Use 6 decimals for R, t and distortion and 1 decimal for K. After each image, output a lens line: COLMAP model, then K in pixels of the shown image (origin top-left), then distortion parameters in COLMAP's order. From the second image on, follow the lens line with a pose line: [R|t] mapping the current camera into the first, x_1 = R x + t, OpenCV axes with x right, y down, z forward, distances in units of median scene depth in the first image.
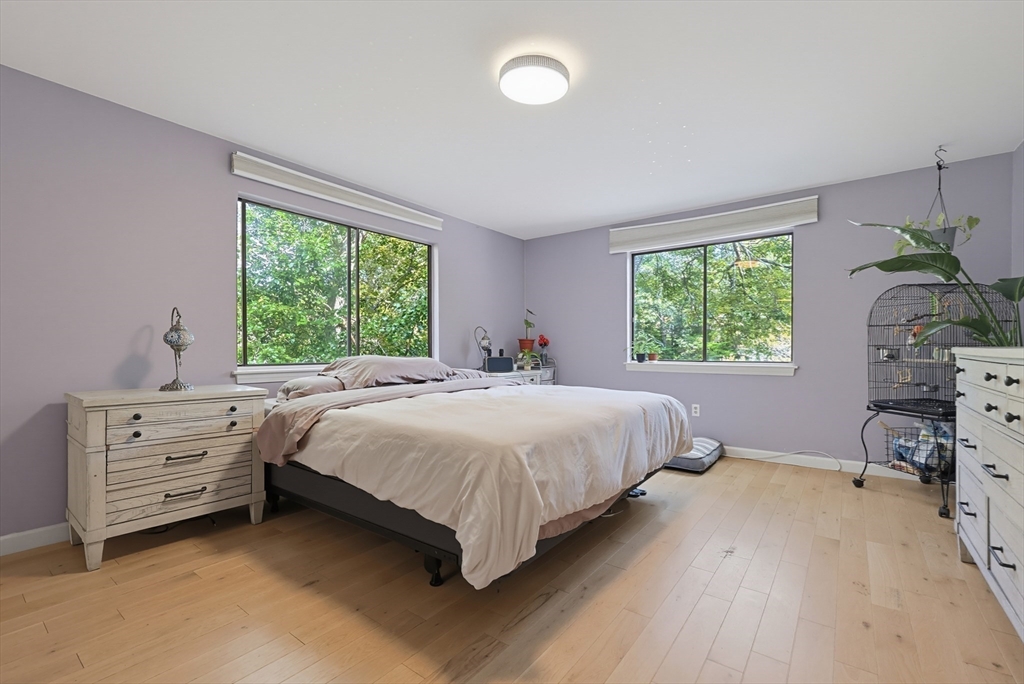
lens RADIAL K [[448.5, 0, 510.4], [0, 448.5, 353.4], [0, 0, 1]] dist [-0.000164, -0.000120]
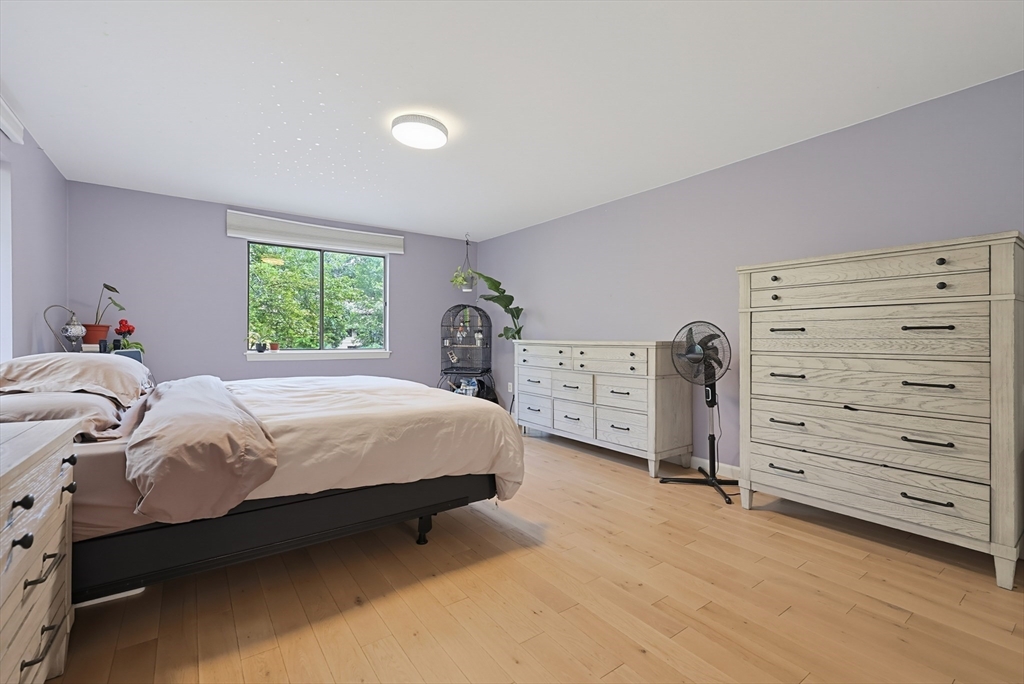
lens RADIAL K [[441.7, 0, 512.5], [0, 441.7, 337.5], [0, 0, 1]] dist [-0.000013, -0.000038]
pose [[0.290209, 0.000998, 0.956963, -0.670827], [0.002506, 0.999995, -0.001803, -0.012886], [-0.956960, 0.002921, 0.290205, 0.241310]]
